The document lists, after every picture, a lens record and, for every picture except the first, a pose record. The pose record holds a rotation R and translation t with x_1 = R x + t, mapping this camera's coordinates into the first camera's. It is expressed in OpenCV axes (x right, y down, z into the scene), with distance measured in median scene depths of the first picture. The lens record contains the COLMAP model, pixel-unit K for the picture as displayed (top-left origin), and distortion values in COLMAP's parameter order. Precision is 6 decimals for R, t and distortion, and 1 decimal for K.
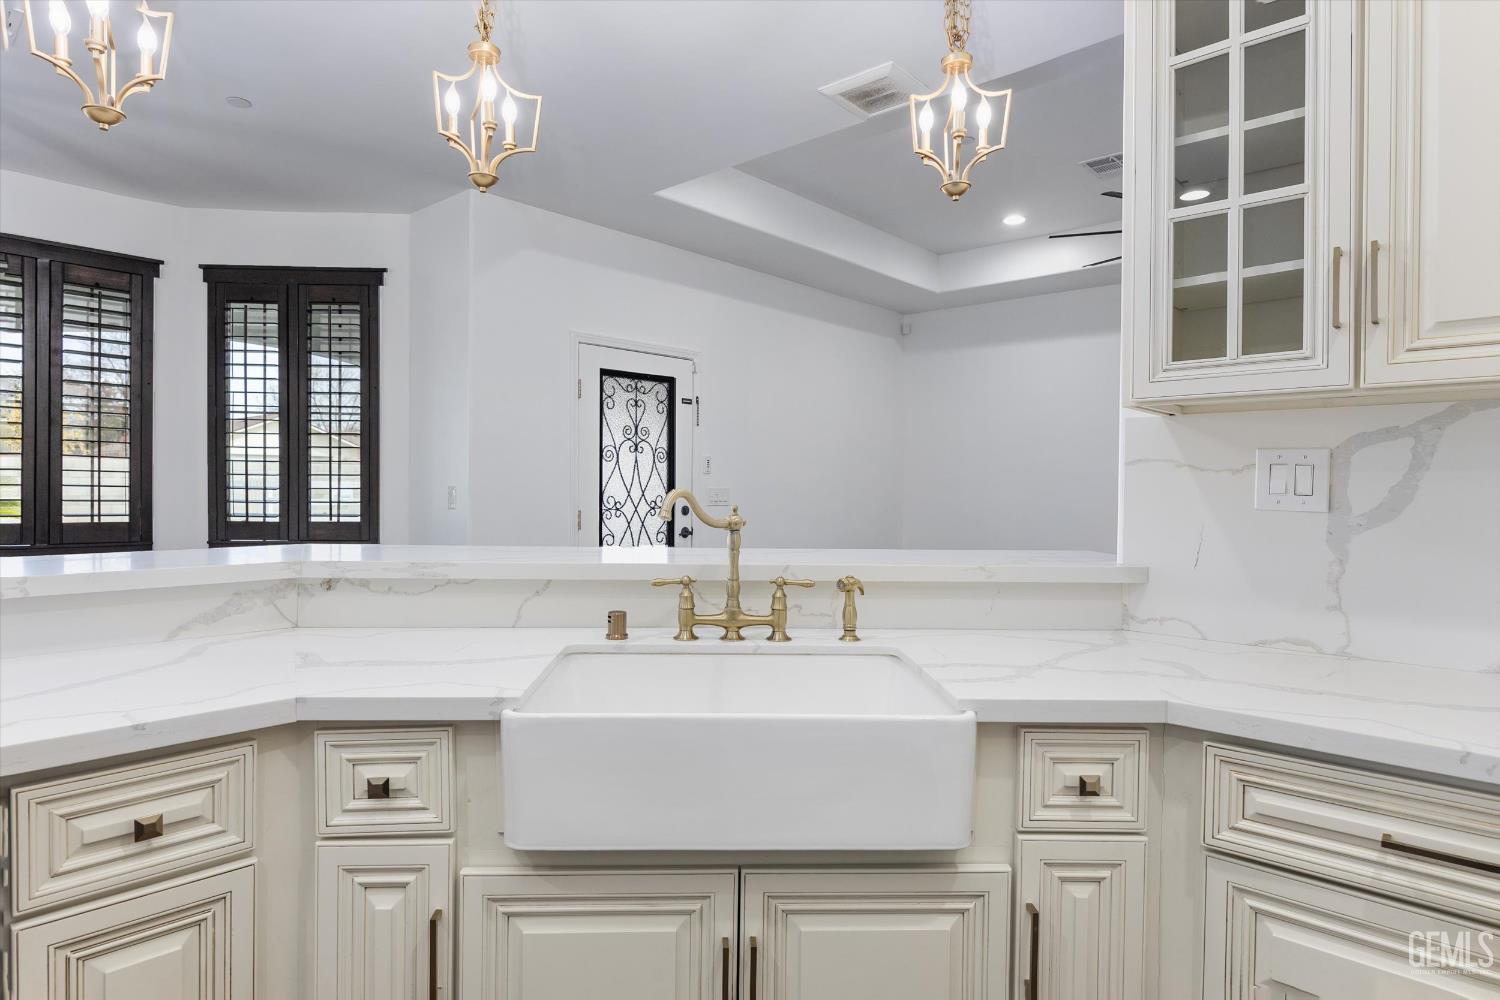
lens RADIAL K [[848.1, 0, 739.3], [0, 848.1, 495.6], [0, 0, 1]] dist [-0.001870, 0.002261]
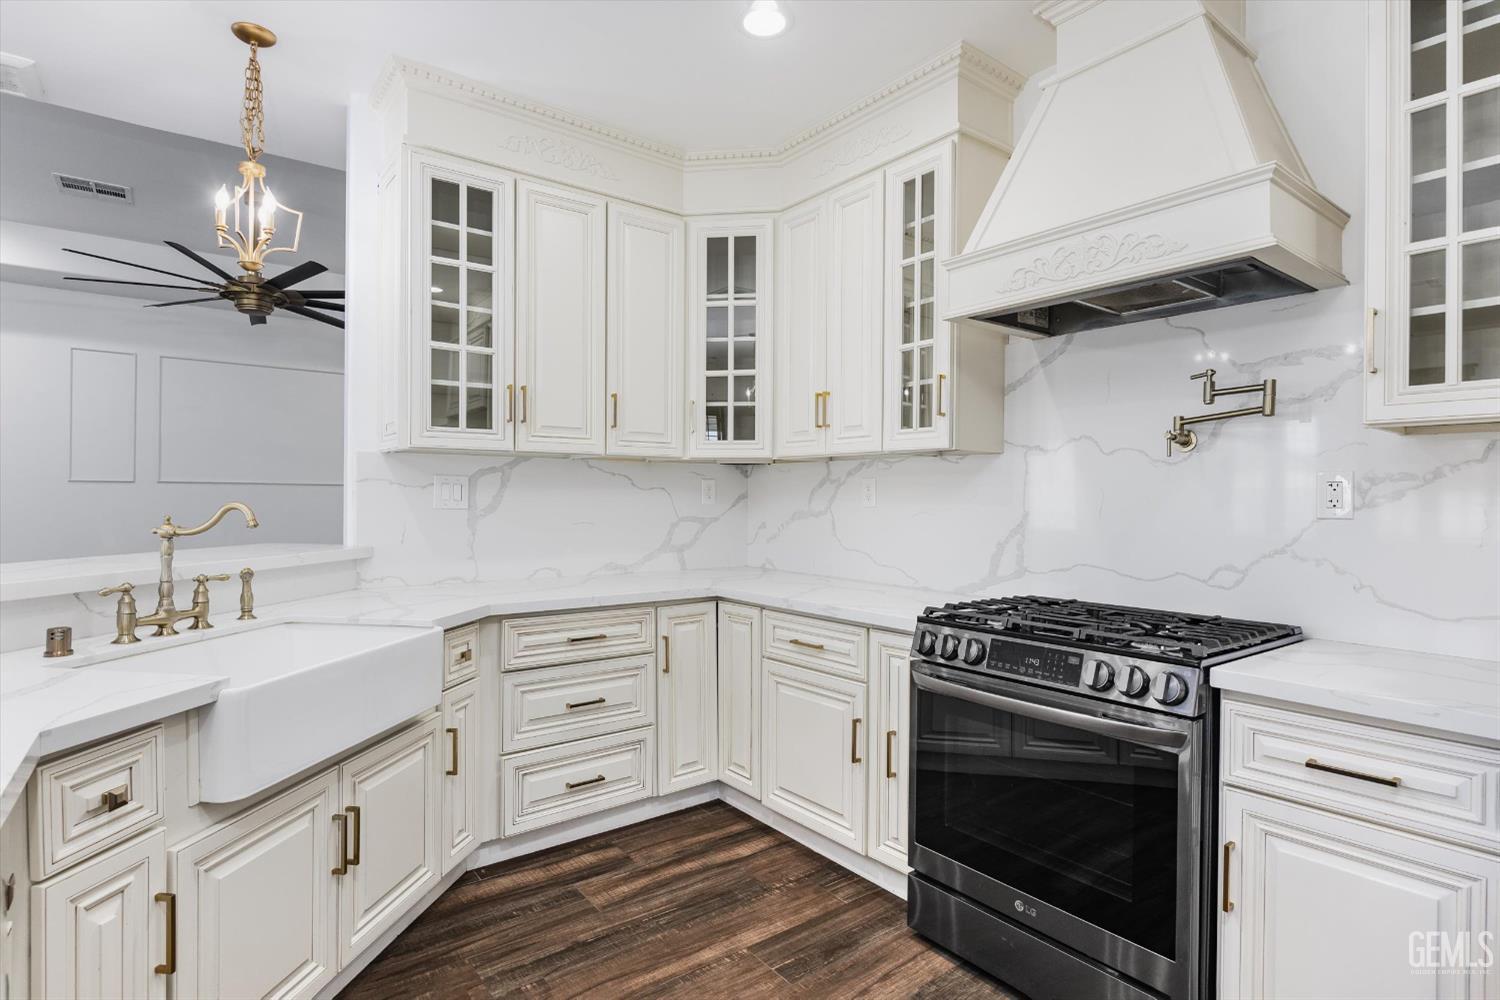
lens RADIAL K [[764.4, 0, 748.7], [0, 764.4, 496.6], [0, 0, 1]] dist [-0.005881, 0.001445]
pose [[0.173109, -0.007187, 0.984876, -0.803785], [0.007912, 0.999951, 0.005906, -0.012325], [-0.984871, 0.006770, 0.173158, 0.058148]]
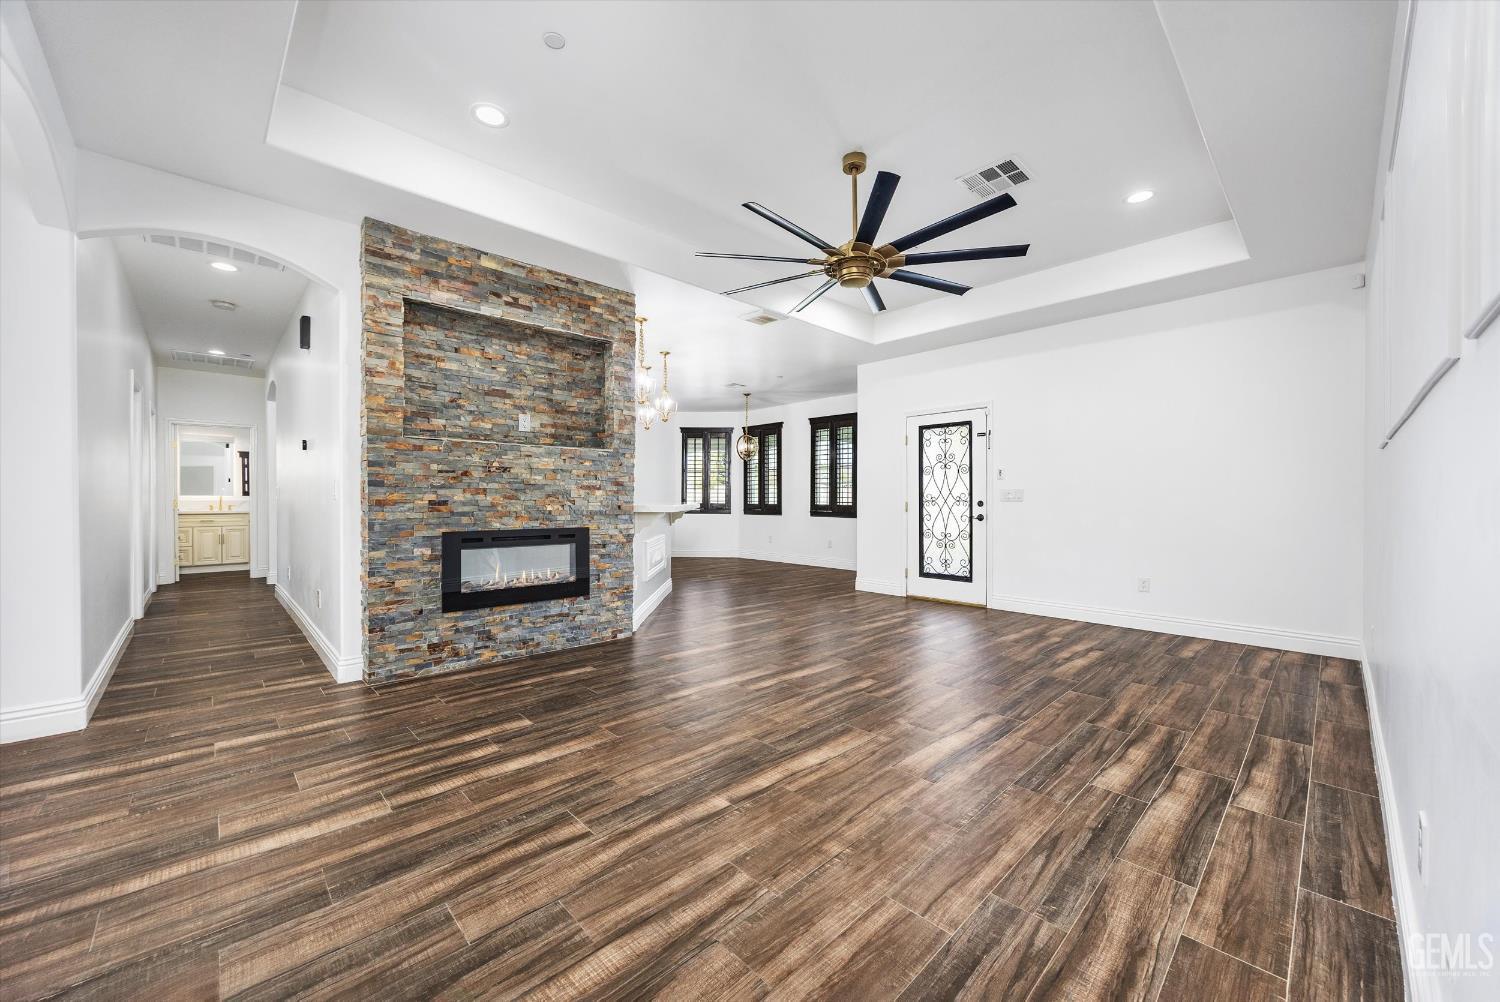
lens RADIAL K [[567.1, 0, 744.2], [0, 567.1, 498.6], [0, 0, 1]] dist [-0.002512, -0.000170]
pose [[-0.071685, -0.008847, -0.997388, 2.708252], [-0.014331, 0.999867, -0.007839, 0.063789], [0.997324, 0.013732, -0.071803, 1.674624]]
